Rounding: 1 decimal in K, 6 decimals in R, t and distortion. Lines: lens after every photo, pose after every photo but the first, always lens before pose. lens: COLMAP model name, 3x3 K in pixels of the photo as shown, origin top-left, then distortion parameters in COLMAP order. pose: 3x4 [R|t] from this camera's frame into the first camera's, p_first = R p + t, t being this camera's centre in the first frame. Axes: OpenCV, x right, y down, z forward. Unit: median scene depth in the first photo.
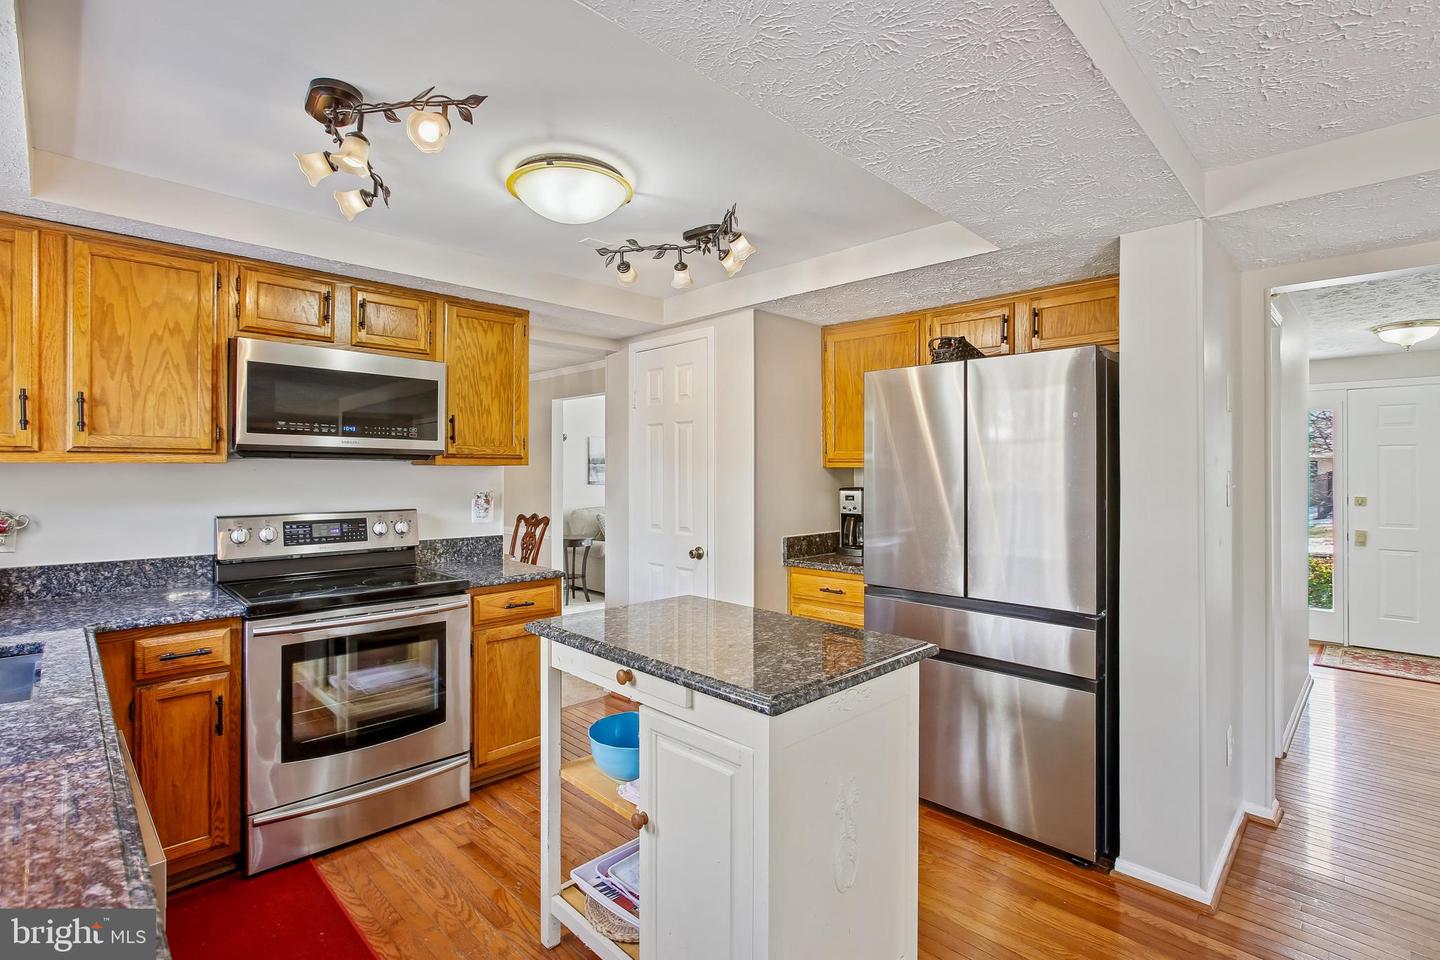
lens RADIAL K [[677.7, 0, 720.0], [0, 677.7, 470.2], [0, 0, 1]] dist [-0.013985, 0.002033]
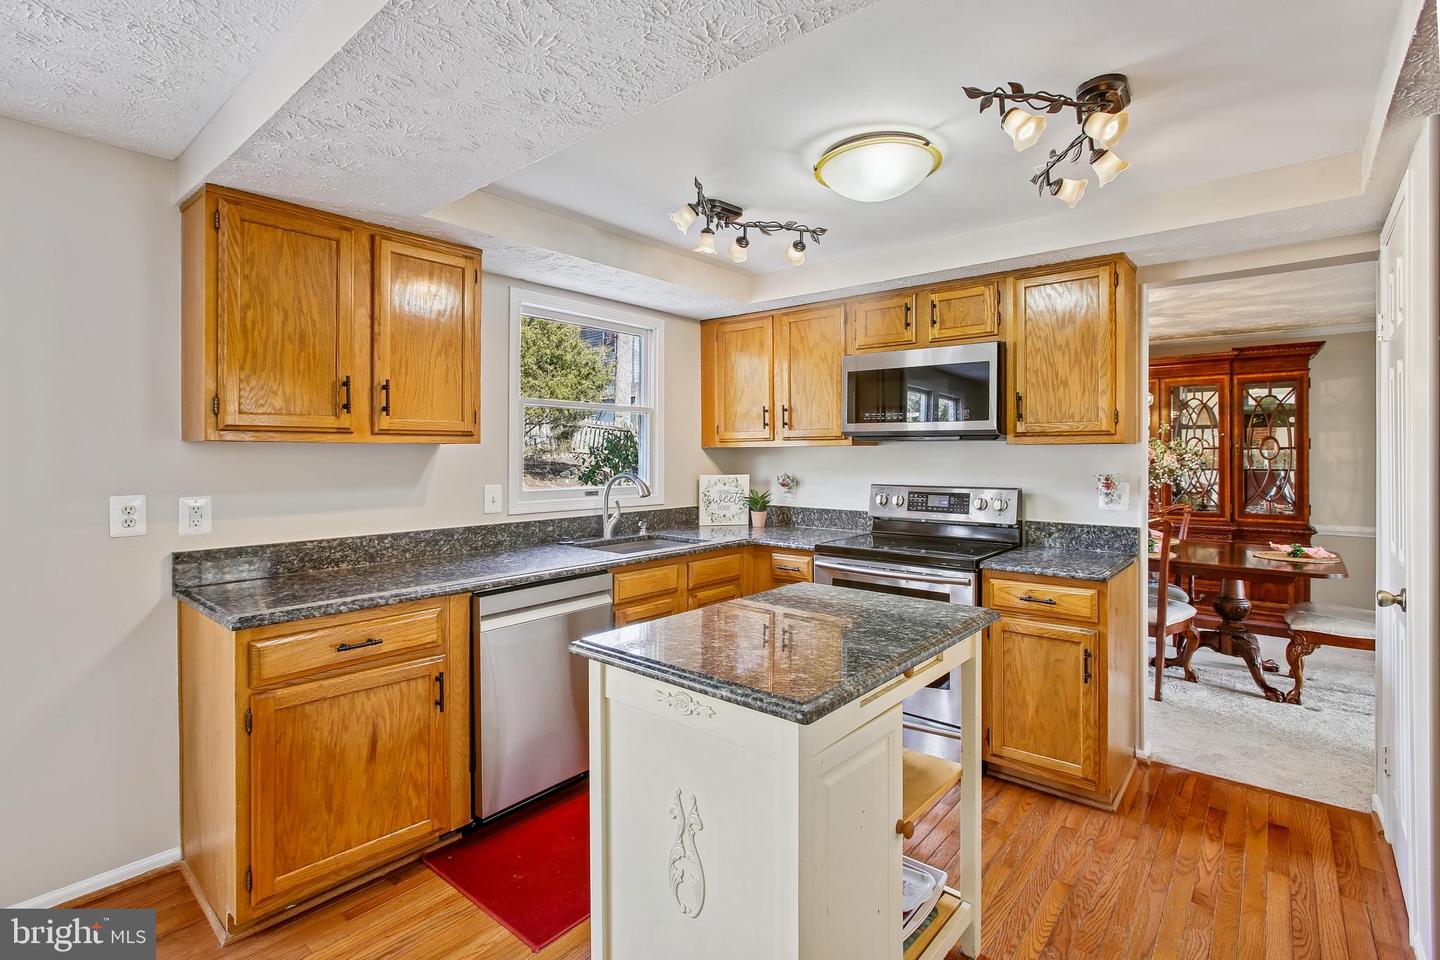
lens RADIAL K [[677.7, 0, 692.0], [0, 677.7, 454.7], [0, 0, 1]] dist [-0.013985, 0.002033]
pose [[0.061913, -0.000721, -0.998081, 0.589437], [0.002700, 0.999996, -0.000555, 0.007561], [0.998078, -0.002661, 0.061914, 0.517610]]
